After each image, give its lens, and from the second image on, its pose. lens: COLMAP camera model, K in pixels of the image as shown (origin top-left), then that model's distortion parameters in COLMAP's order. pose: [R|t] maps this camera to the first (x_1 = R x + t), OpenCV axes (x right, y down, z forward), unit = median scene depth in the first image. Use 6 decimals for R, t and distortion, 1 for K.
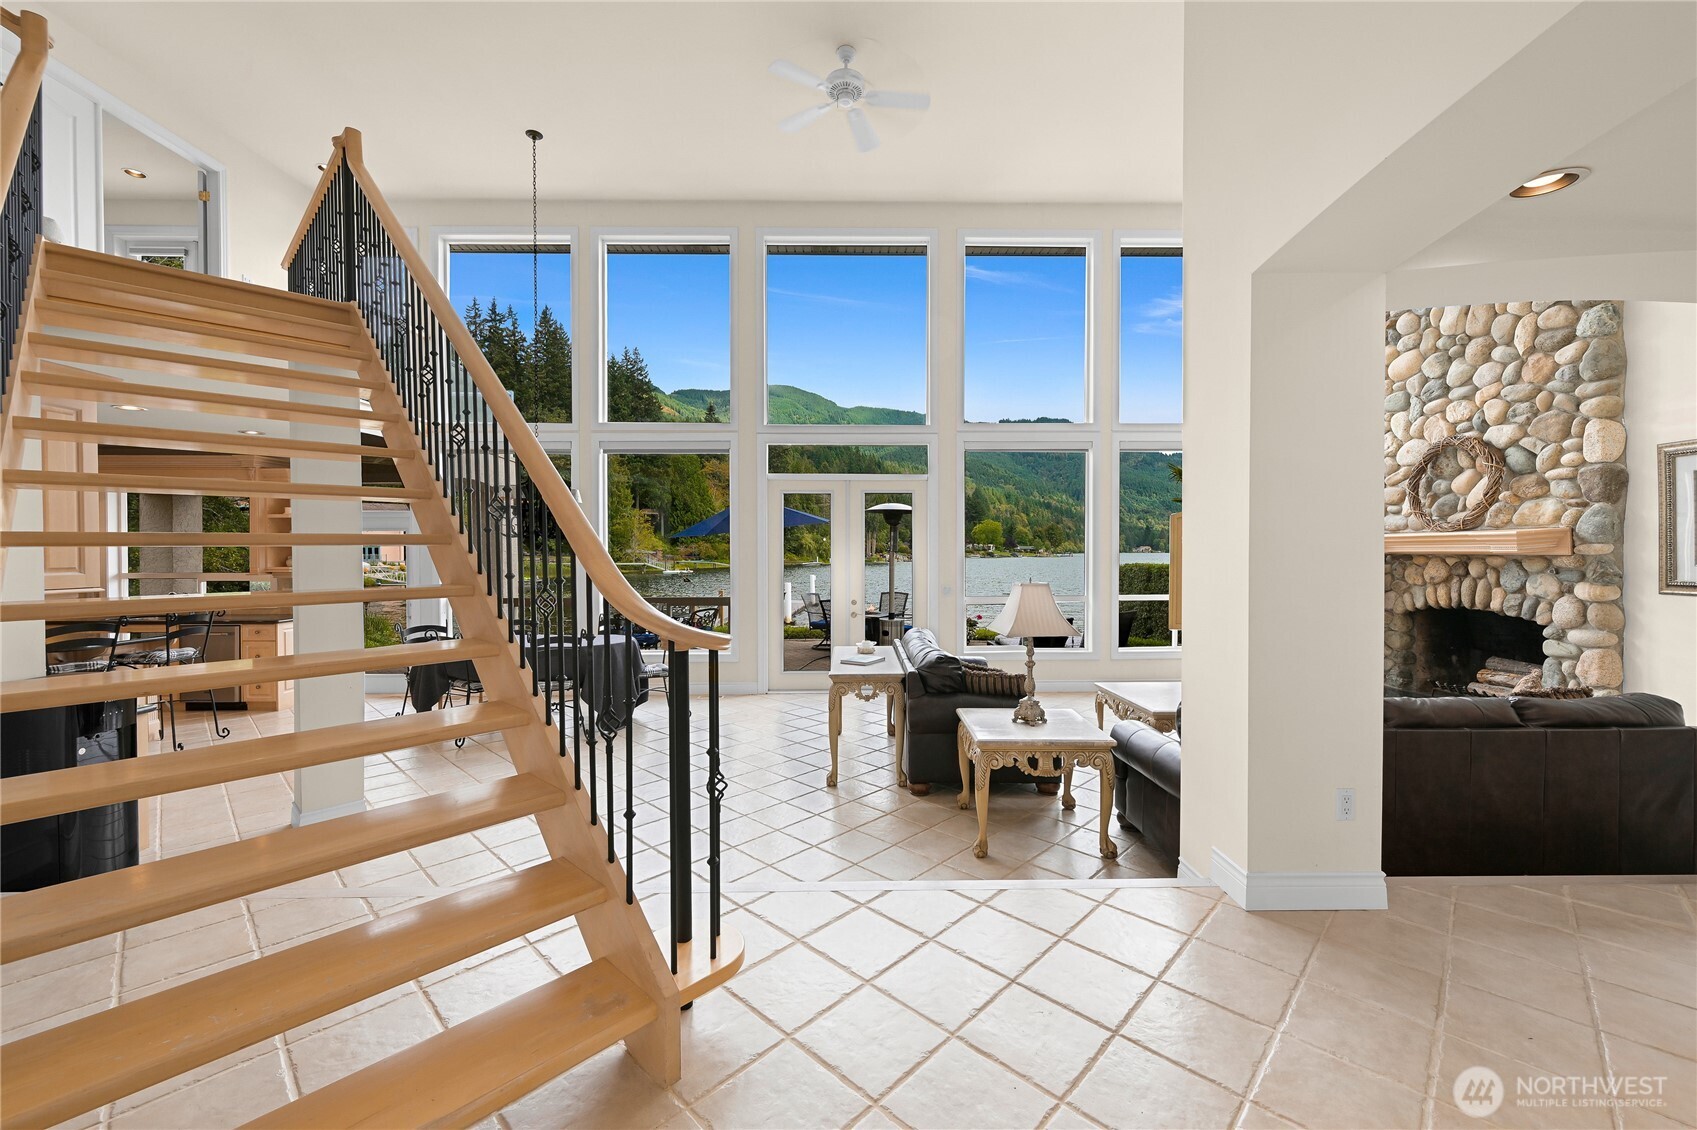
lens RADIAL K [[670.0, 0, 853.1], [0, 670.0, 560.6], [0, 0, 1]] dist [-0.000824, -0.002014]
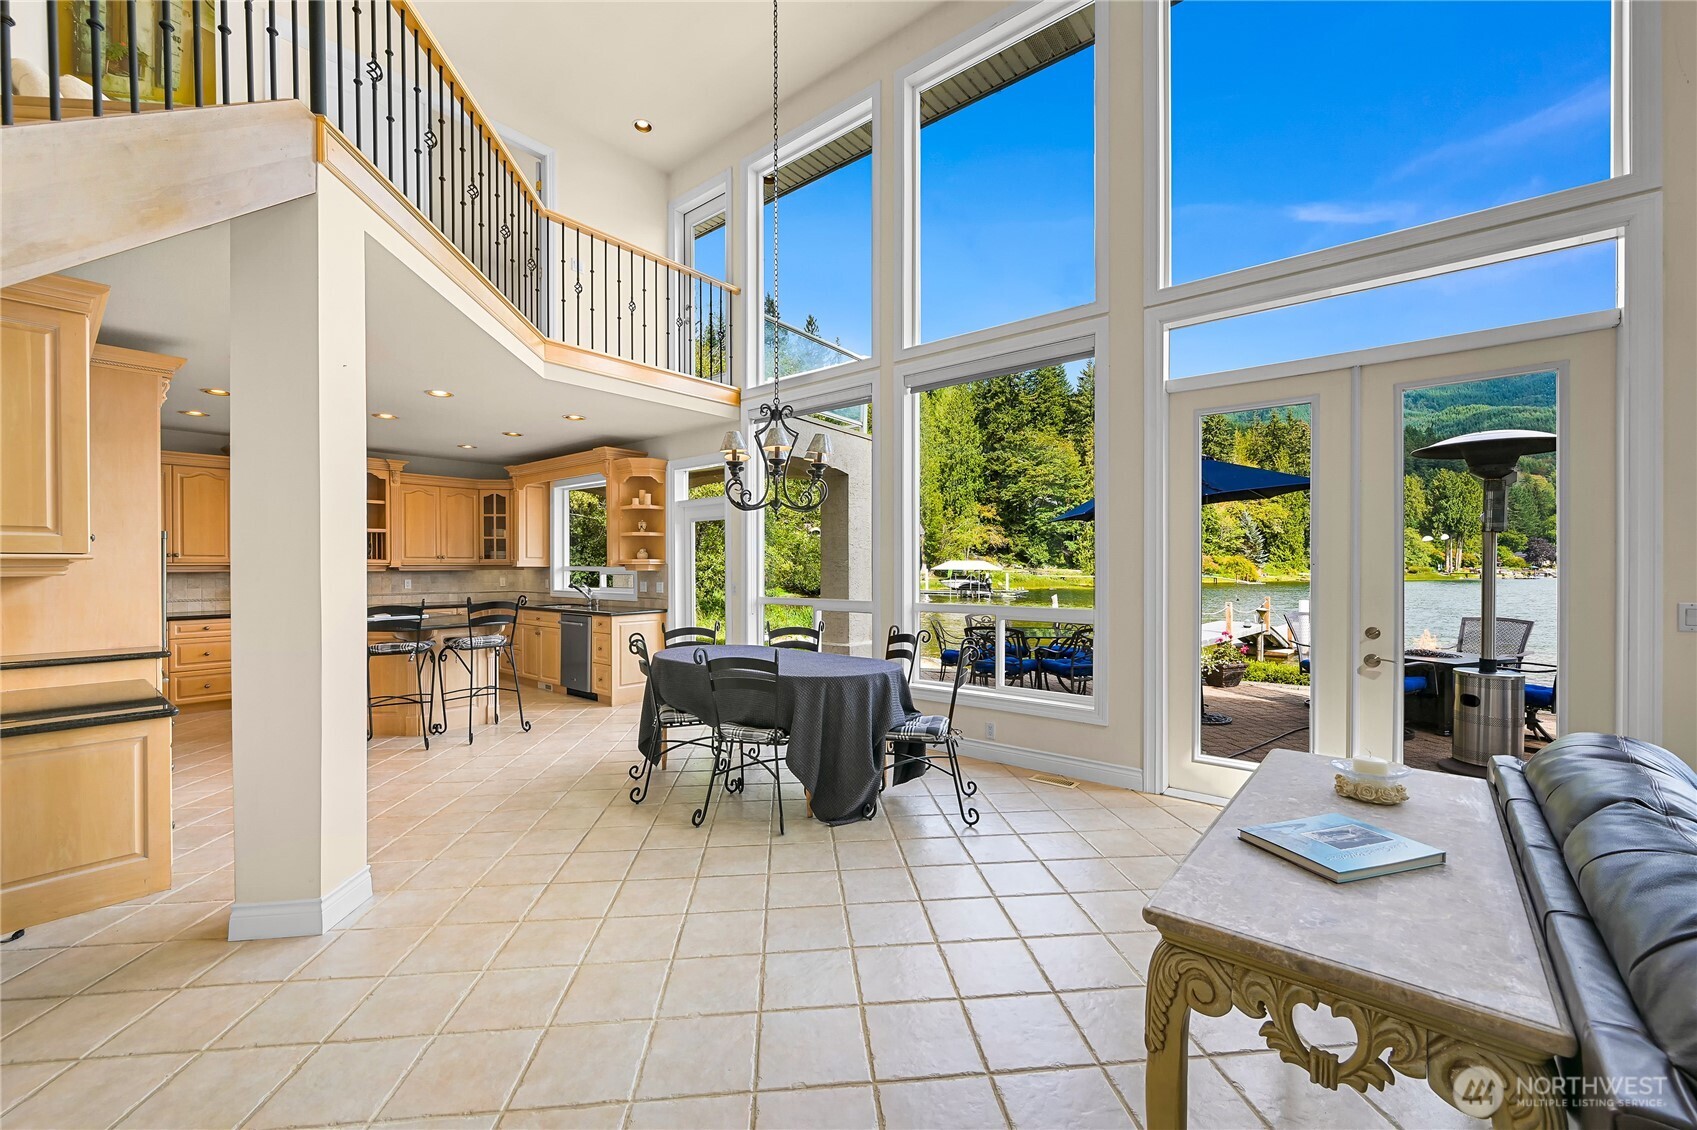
lens RADIAL K [[670.0, 0, 851.3], [0, 670.0, 571.1], [0, 0, 1]] dist [-0.000824, -0.002014]
pose [[0.760783, 0.006296, -0.648975, 0.039843], [-0.009582, 0.999953, -0.001532, 0.037979], [0.648935, 0.007384, 0.760808, 0.650280]]
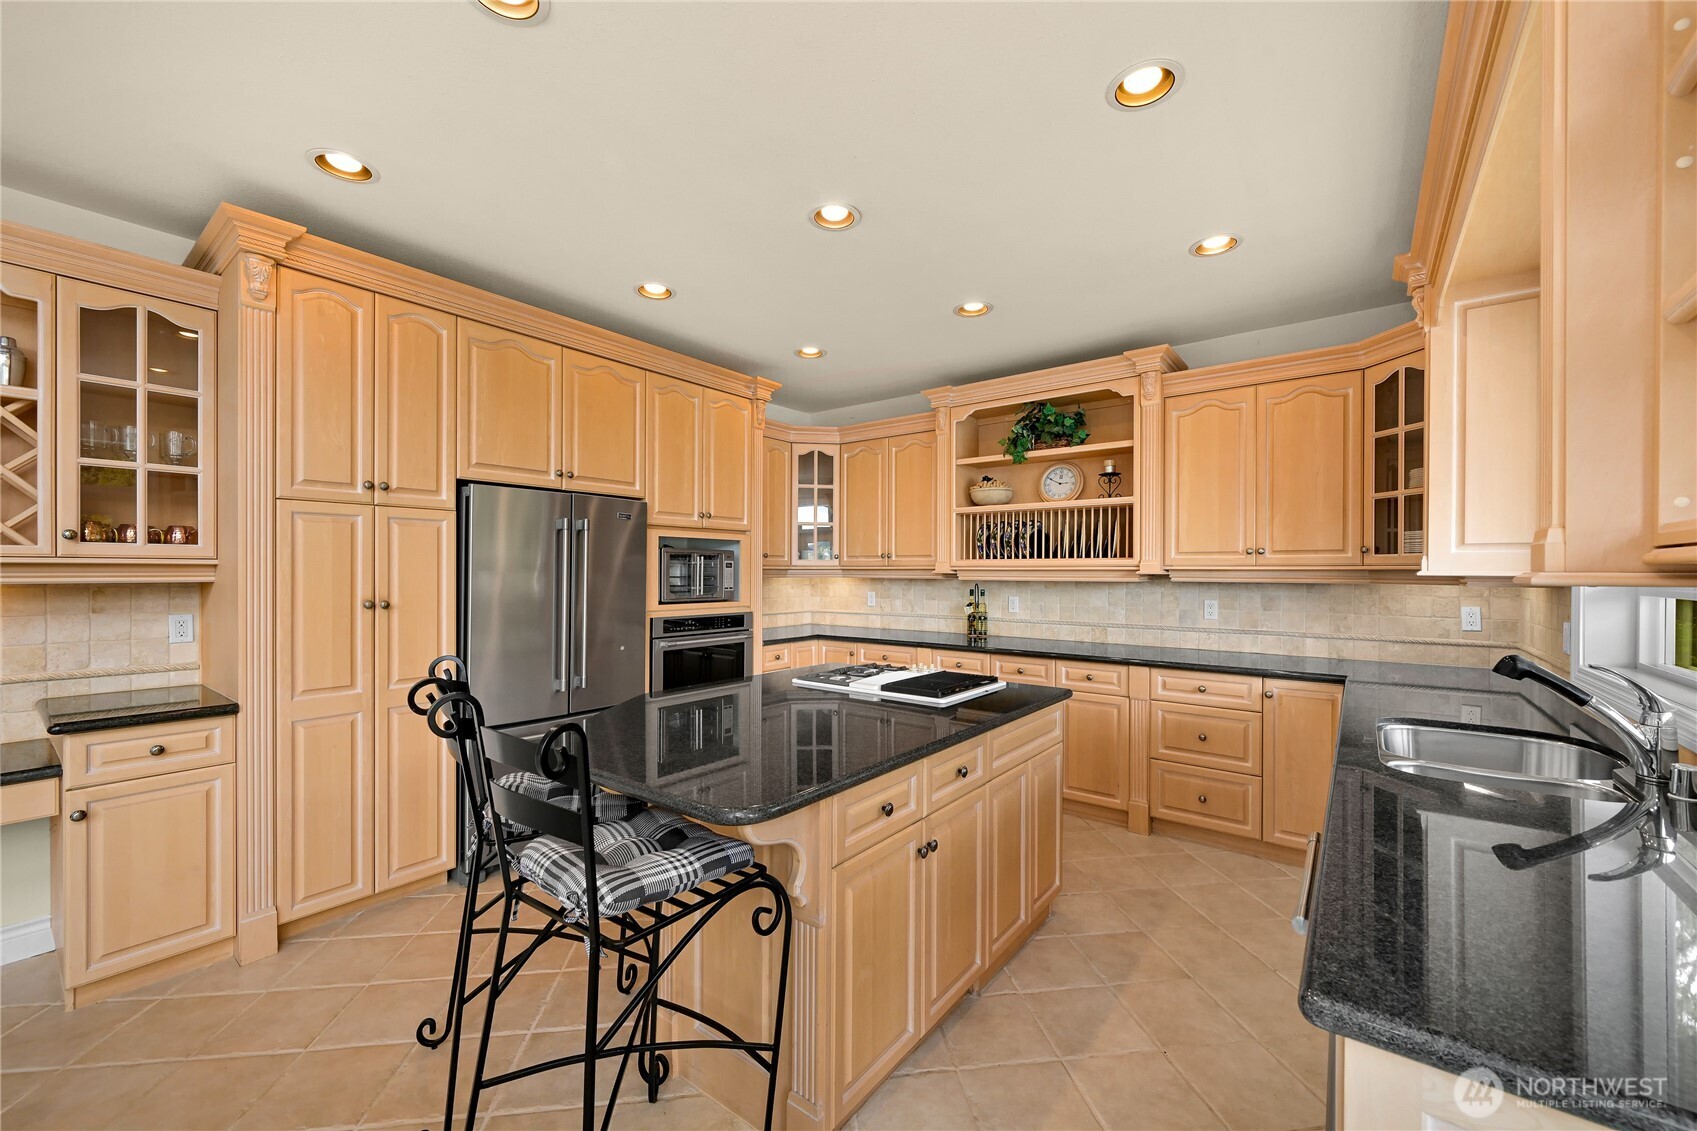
lens RADIAL K [[670.0, 0, 849.3], [0, 670.0, 571.7], [0, 0, 1]] dist [-0.000824, -0.002014]
pose [[-0.620626, 0.004330, -0.784094, -0.980395], [-0.012489, 0.999803, 0.015406, 0.026698], [0.784007, 0.019354, -0.620450, 1.347418]]
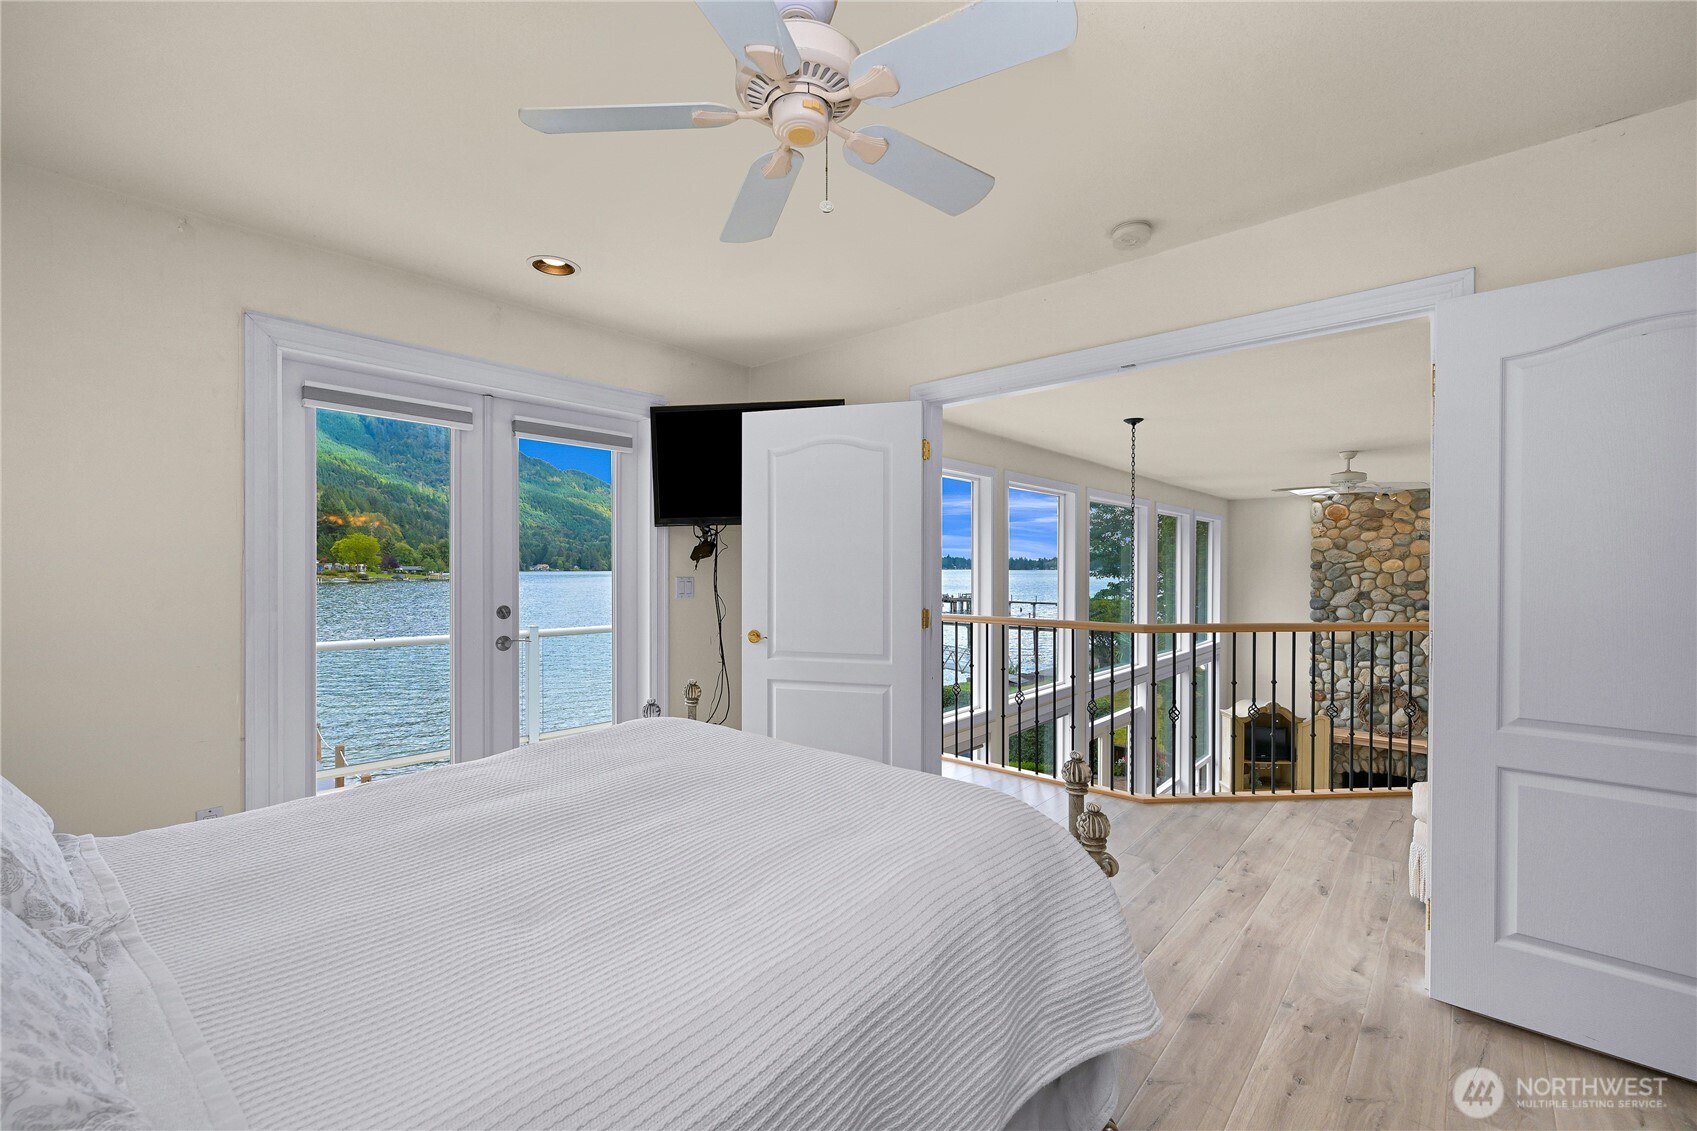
lens RADIAL K [[703.6, 0, 856.7], [0, 703.6, 575.2], [0, 0, 1]] dist [-0.007183, 0.000610]
pose [[0.672828, -0.002932, 0.739793, -1.692174], [0.007527, 0.999968, -0.002883, -0.537561], [-0.739760, 0.007508, 0.672829, 0.816563]]
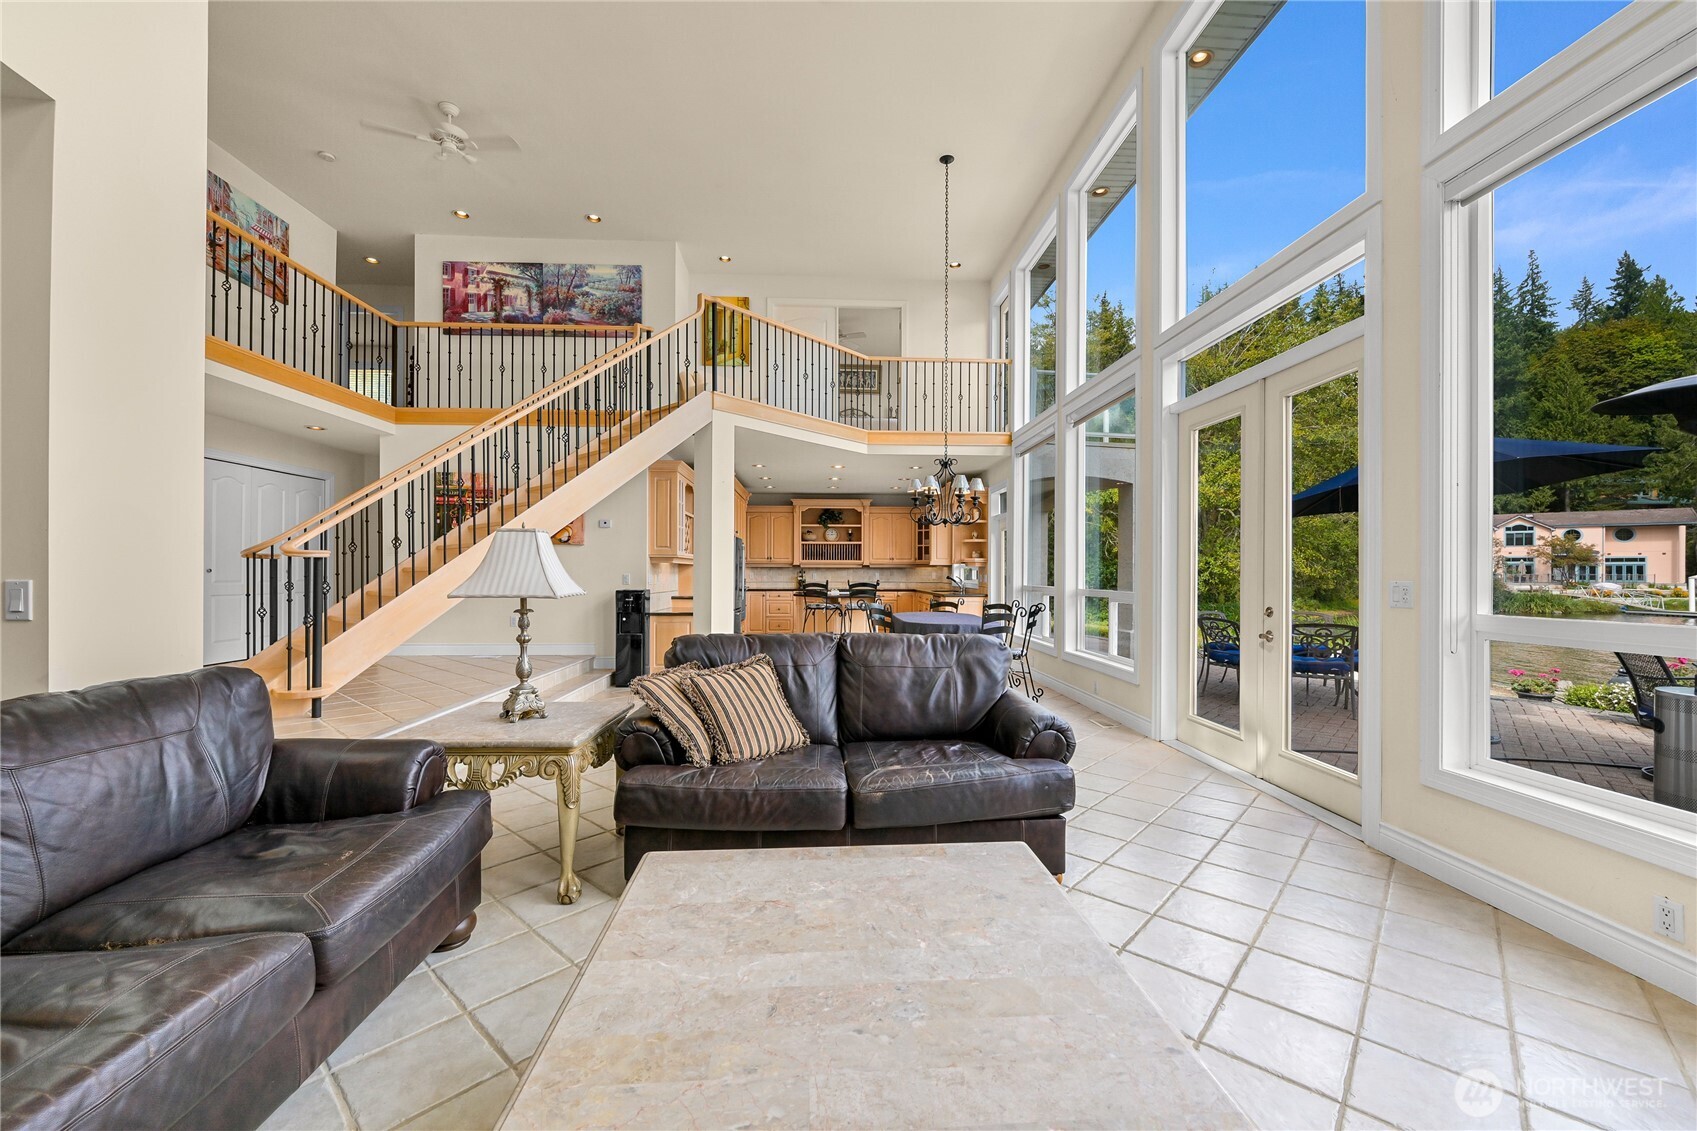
lens RADIAL K [[670.0, 0, 852.1], [0, 670.0, 575.5], [0, 0, 1]] dist [-0.000824, -0.002014]
pose [[0.035208, 0.009672, -0.999333, 0.763930], [-0.018797, 0.999783, 0.009015, 0.054293], [0.999203, 0.018467, 0.035382, 1.004155]]
